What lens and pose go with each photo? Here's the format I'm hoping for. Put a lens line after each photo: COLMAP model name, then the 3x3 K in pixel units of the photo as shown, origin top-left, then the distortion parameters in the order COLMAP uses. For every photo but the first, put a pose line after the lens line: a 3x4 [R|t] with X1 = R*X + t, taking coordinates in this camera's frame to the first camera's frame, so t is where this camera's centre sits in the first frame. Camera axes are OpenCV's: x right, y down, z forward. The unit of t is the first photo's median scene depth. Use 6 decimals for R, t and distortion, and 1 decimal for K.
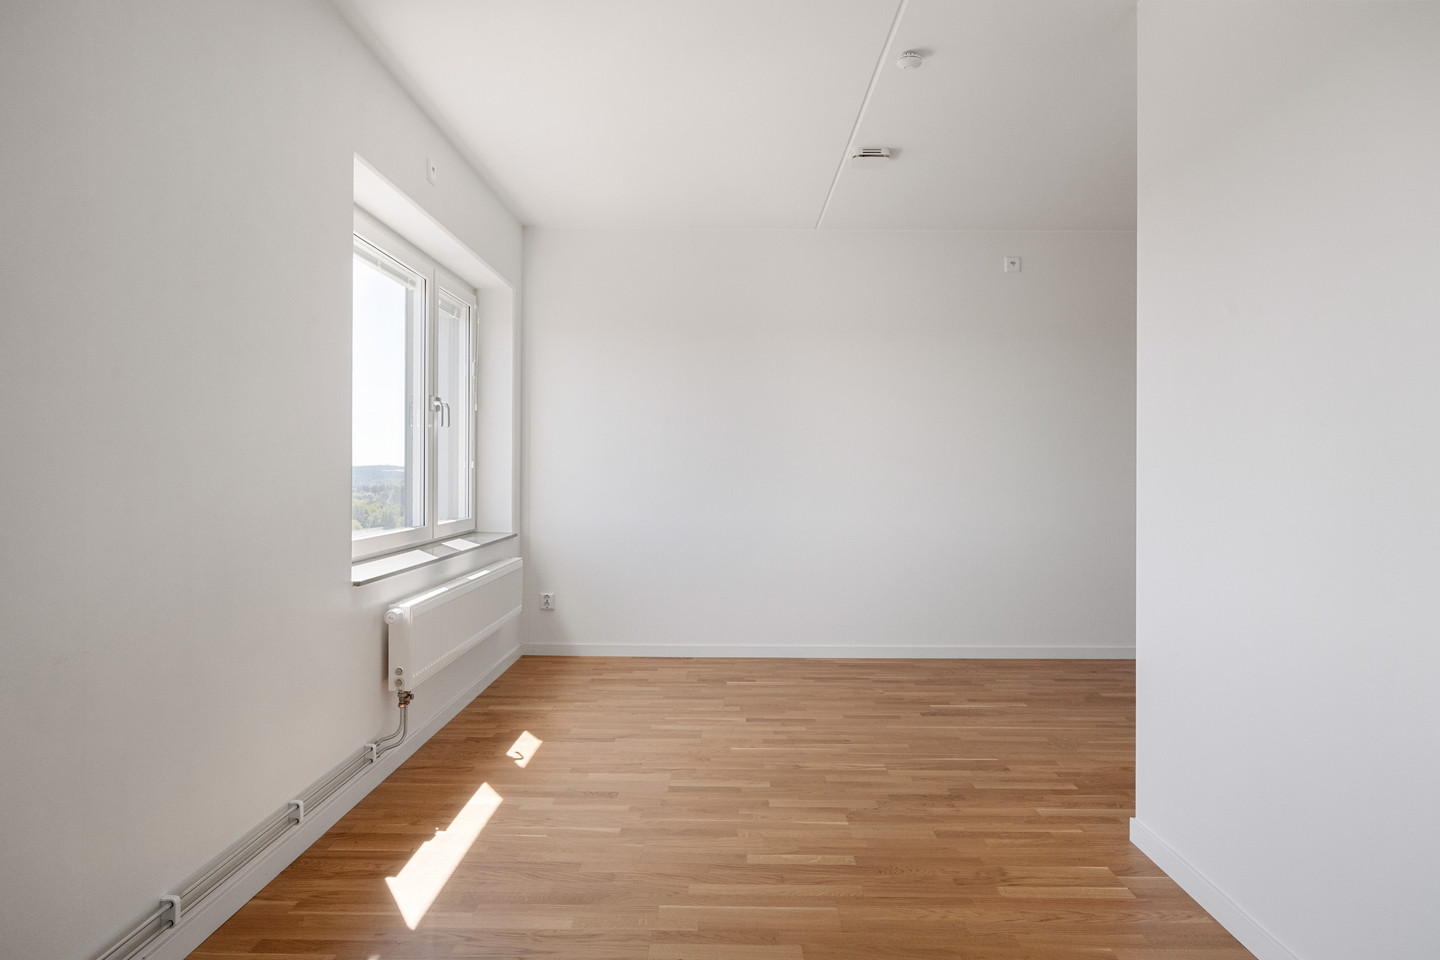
lens RADIAL K [[966.1, 0, 716.7], [0, 966.1, 476.6], [0, 0, 1]] dist [-0.000394, 0.001654]
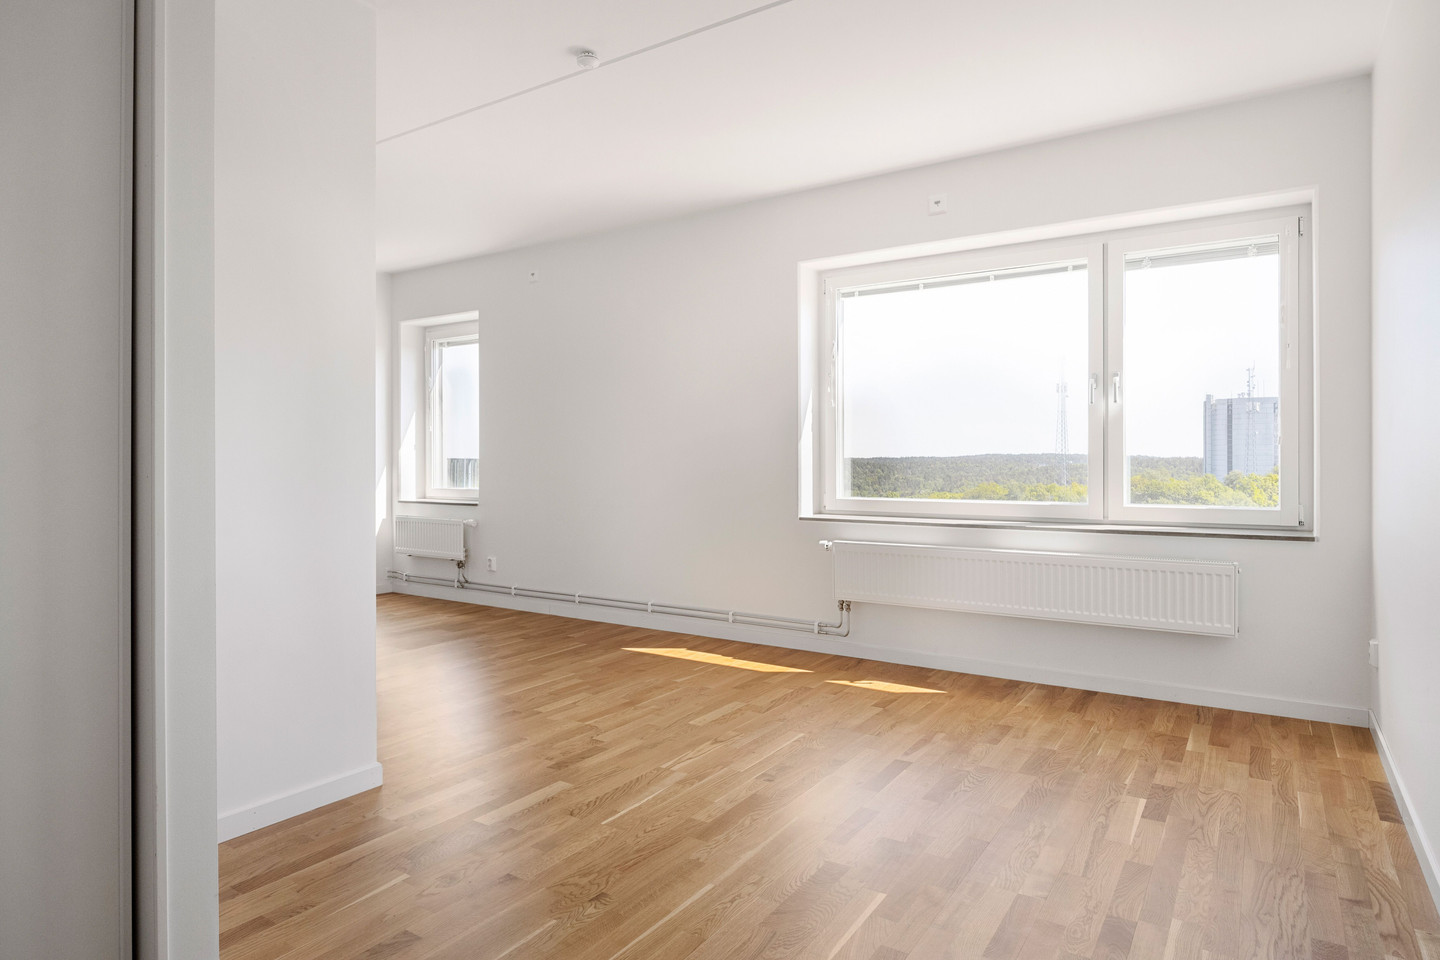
lens RADIAL K [[821.8, 0, 718.4], [0, 821.8, 467.6], [0, 0, 1]] dist [0.026538, 0.000042]
pose [[-0.546591, 0.002413, -0.837396, 1.022952], [-0.011203, 0.999885, 0.010194, 0.010446], [0.837325, 0.014954, -0.546502, 1.871474]]
